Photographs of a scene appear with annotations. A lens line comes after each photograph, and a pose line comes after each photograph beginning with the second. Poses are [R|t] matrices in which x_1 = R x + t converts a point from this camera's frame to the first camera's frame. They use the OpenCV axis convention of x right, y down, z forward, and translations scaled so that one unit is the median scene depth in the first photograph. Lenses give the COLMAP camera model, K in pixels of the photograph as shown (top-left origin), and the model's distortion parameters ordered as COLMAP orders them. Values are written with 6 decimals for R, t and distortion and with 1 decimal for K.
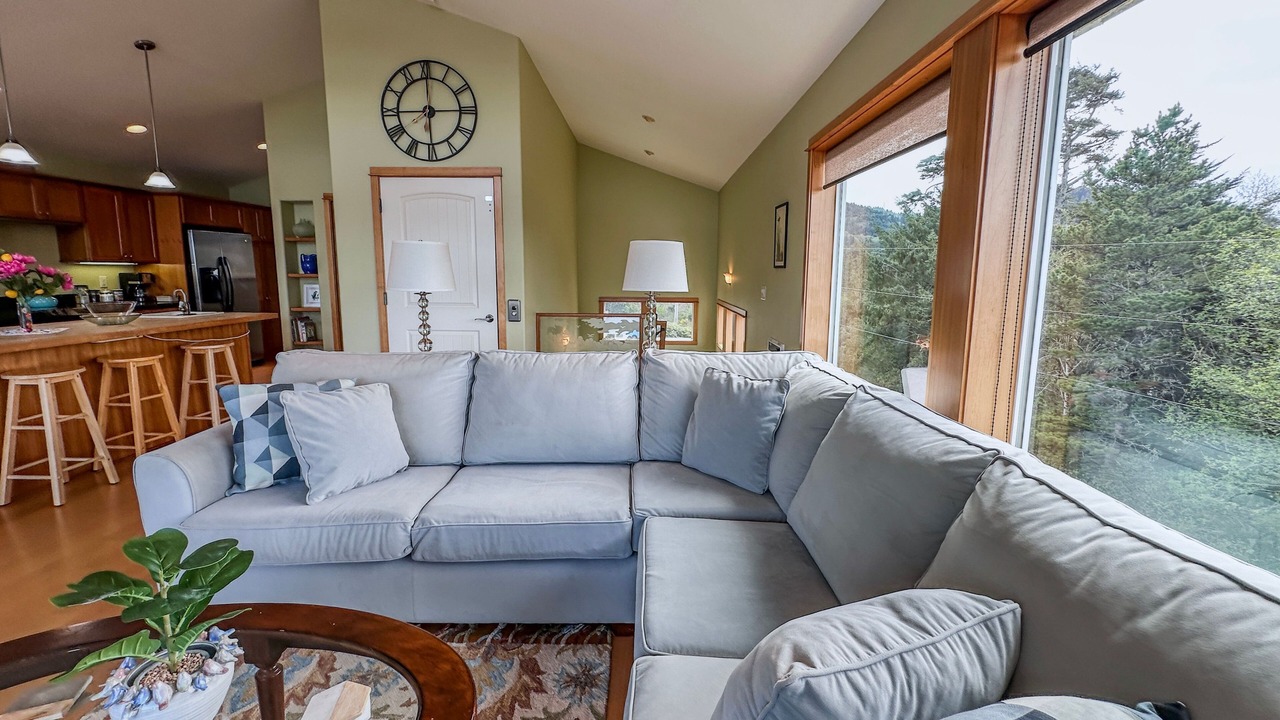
lens RADIAL K [[524.2, 0, 646.8], [0, 524.2, 341.5], [0, 0, 1]] dist [-0.001677, 0.000034]
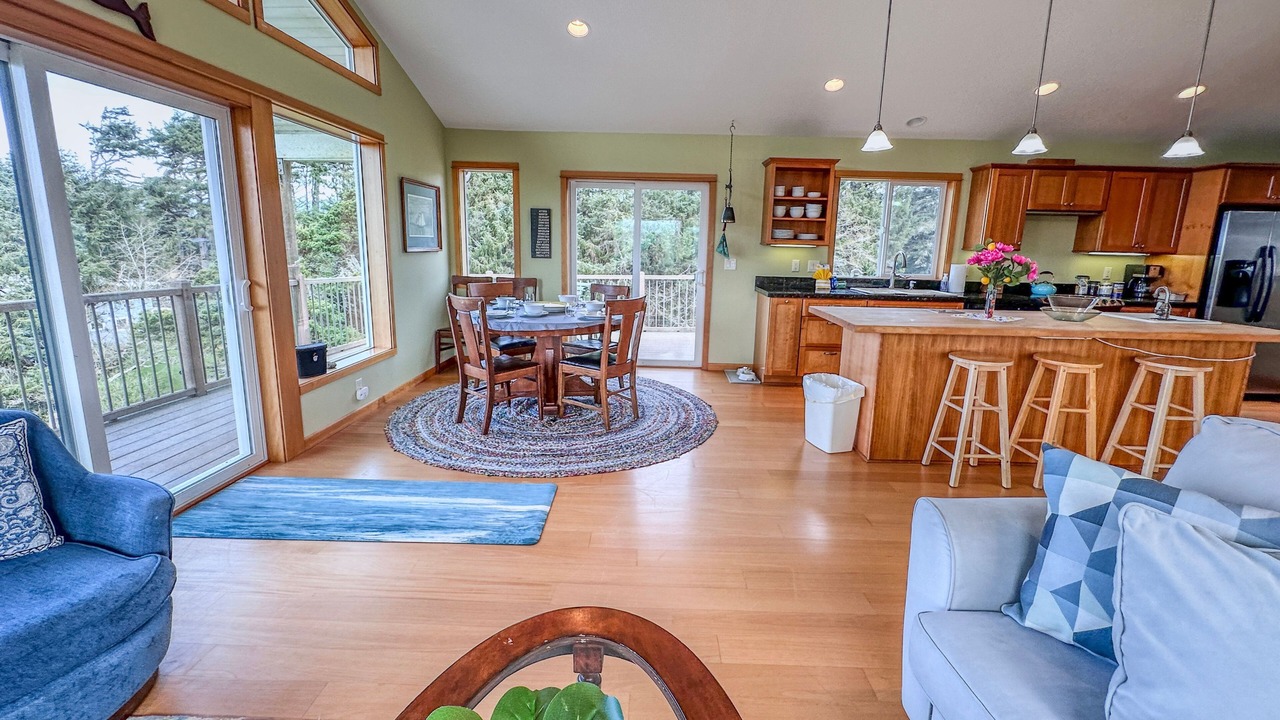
lens RADIAL K [[524.2, 0, 646.8], [0, 524.2, 341.5], [0, 0, 1]] dist [-0.001677, 0.000034]
pose [[-0.006636, 0.170947, -0.985258, -0.123454], [-0.156848, 0.972906, 0.169860, -0.038184], [0.987601, 0.155663, 0.020356, 0.279944]]
